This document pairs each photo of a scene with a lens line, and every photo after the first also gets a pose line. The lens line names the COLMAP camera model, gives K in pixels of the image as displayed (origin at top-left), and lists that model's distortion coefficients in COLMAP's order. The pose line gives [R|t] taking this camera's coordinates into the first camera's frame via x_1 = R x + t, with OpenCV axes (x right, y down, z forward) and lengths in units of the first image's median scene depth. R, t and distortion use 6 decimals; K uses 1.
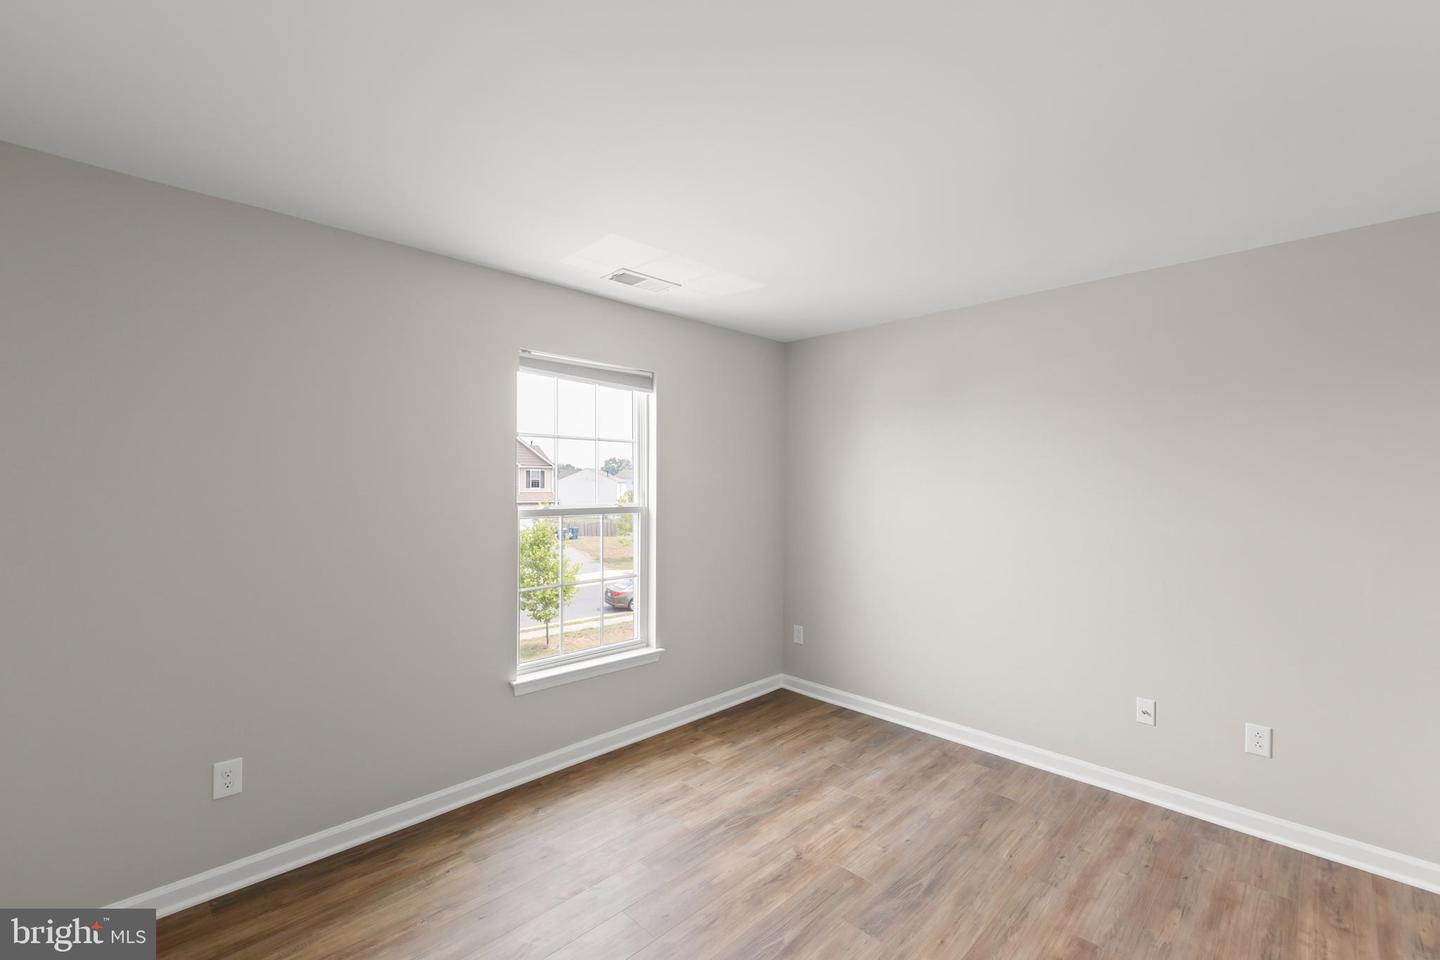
lens RADIAL K [[625.7, 0, 732.7], [0, 625.7, 486.8], [0, 0, 1]] dist [0.001719, 0.000833]
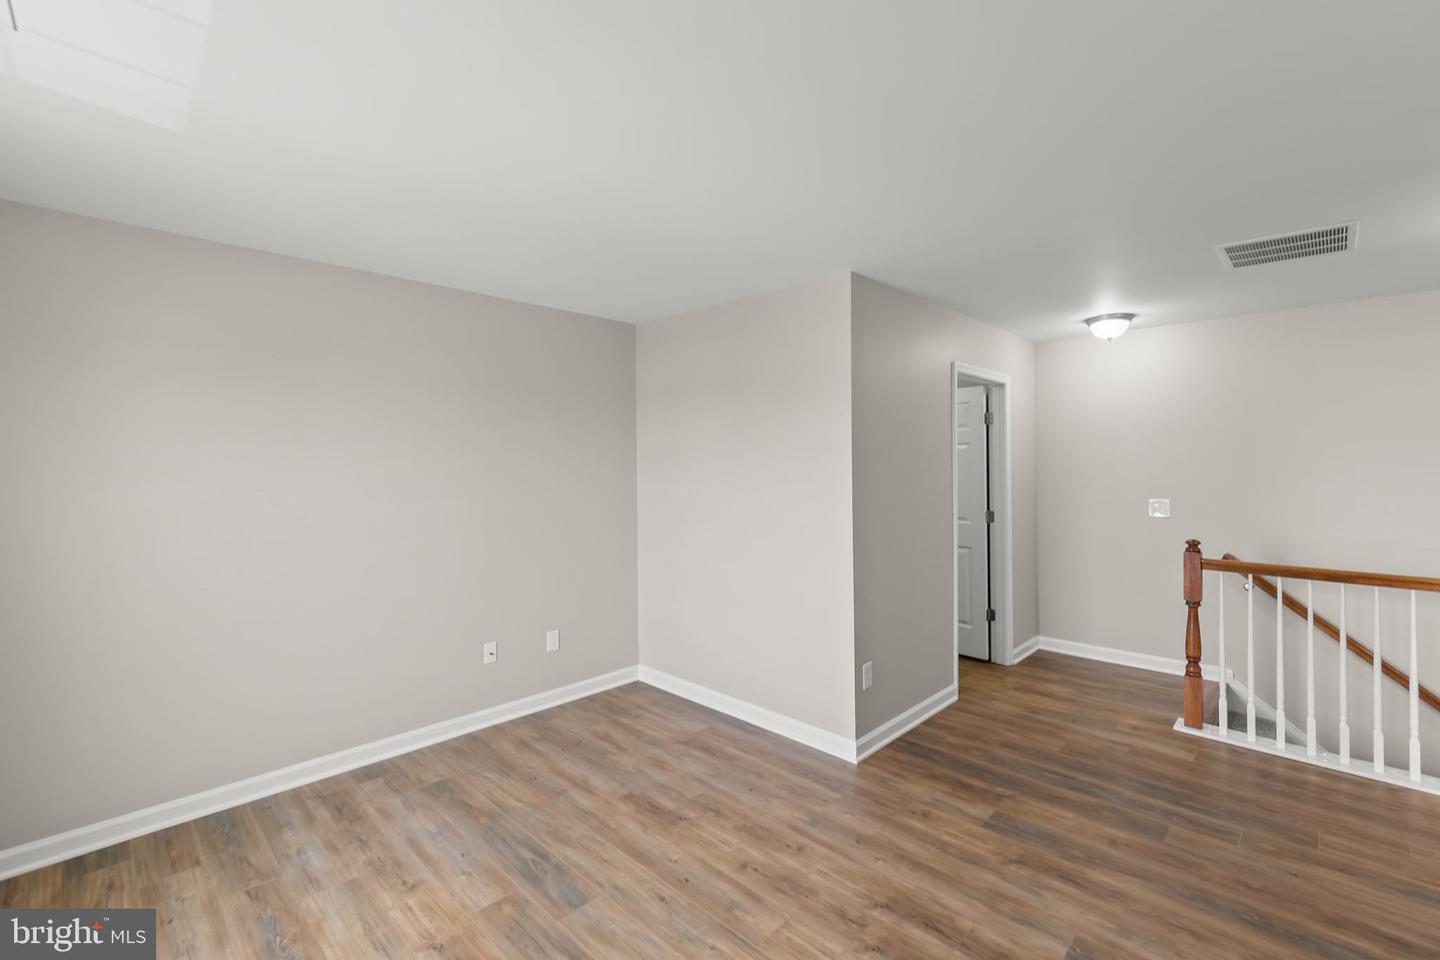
lens RADIAL K [[625.7, 0, 732.7], [0, 625.7, 486.8], [0, 0, 1]] dist [0.001719, 0.000833]
pose [[-0.010748, -0.040719, 0.999113, -0.600171], [0.022702, 0.998903, 0.040955, -0.005330], [-0.999685, 0.023122, -0.009811, 0.574678]]
